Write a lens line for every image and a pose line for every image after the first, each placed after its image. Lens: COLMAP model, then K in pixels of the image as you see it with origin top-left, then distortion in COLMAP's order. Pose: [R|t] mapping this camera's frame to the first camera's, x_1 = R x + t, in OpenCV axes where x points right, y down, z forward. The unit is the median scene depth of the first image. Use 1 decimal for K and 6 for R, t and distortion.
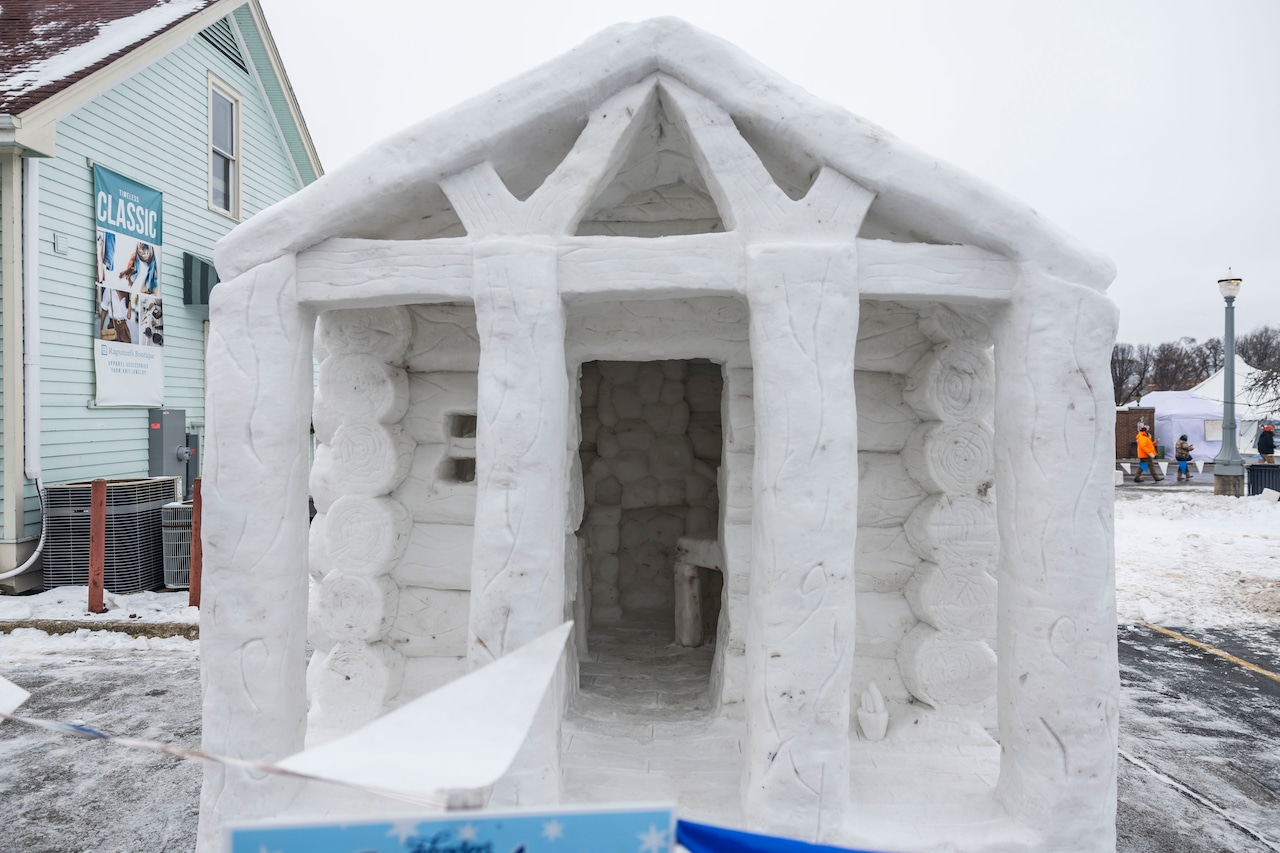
lens RADIAL K [[842.4, 0, 642.7], [0, 842.4, 426.6], [0, 0, 1]] dist [-0.005076, -0.000123]
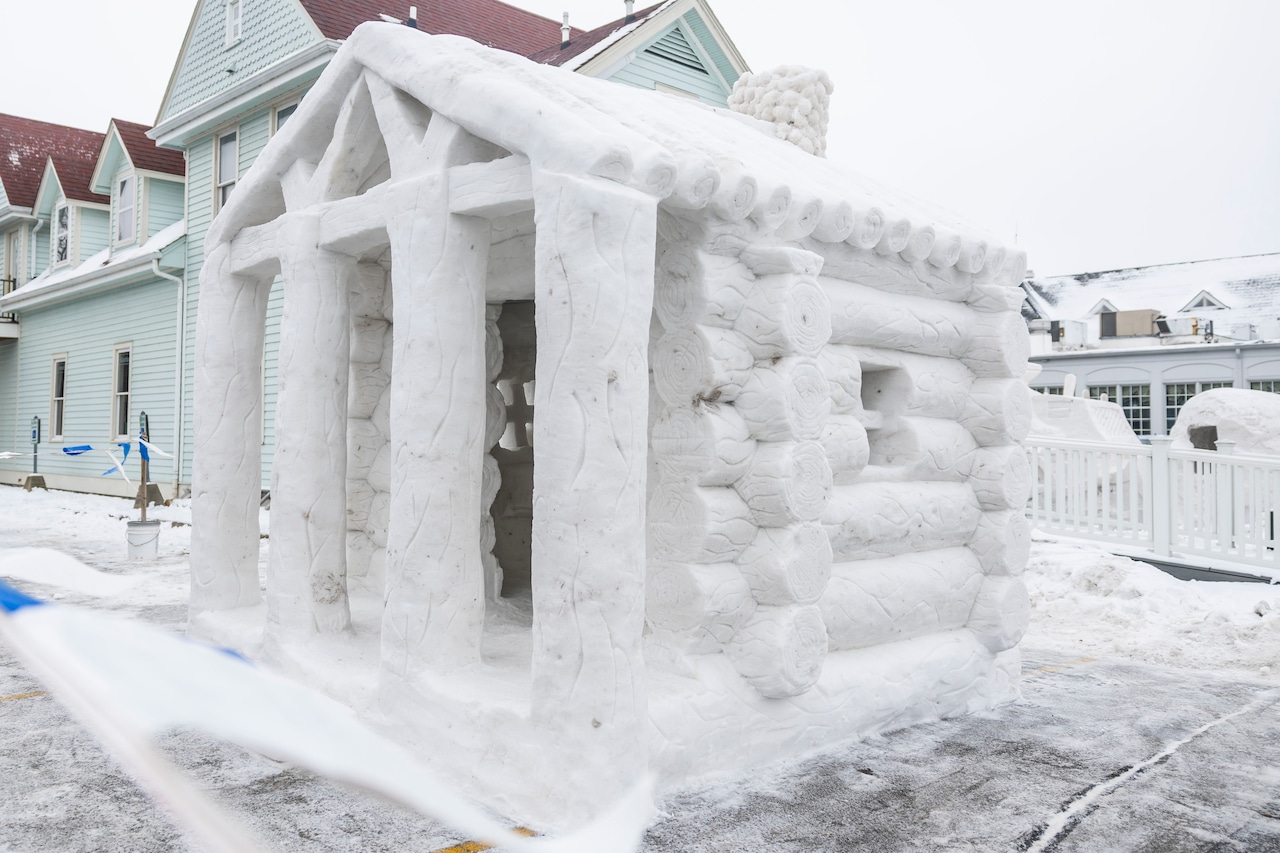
lens RADIAL K [[1073.7, 0, 639.6], [0, 1073.7, 422.3], [0, 0, 1]] dist [-0.044038, -0.004593]
pose [[0.722768, -0.010496, -0.691011, 1.464938], [-0.016874, 0.999319, -0.032829, 0.173140], [0.690885, 0.035387, 0.722098, 0.131202]]
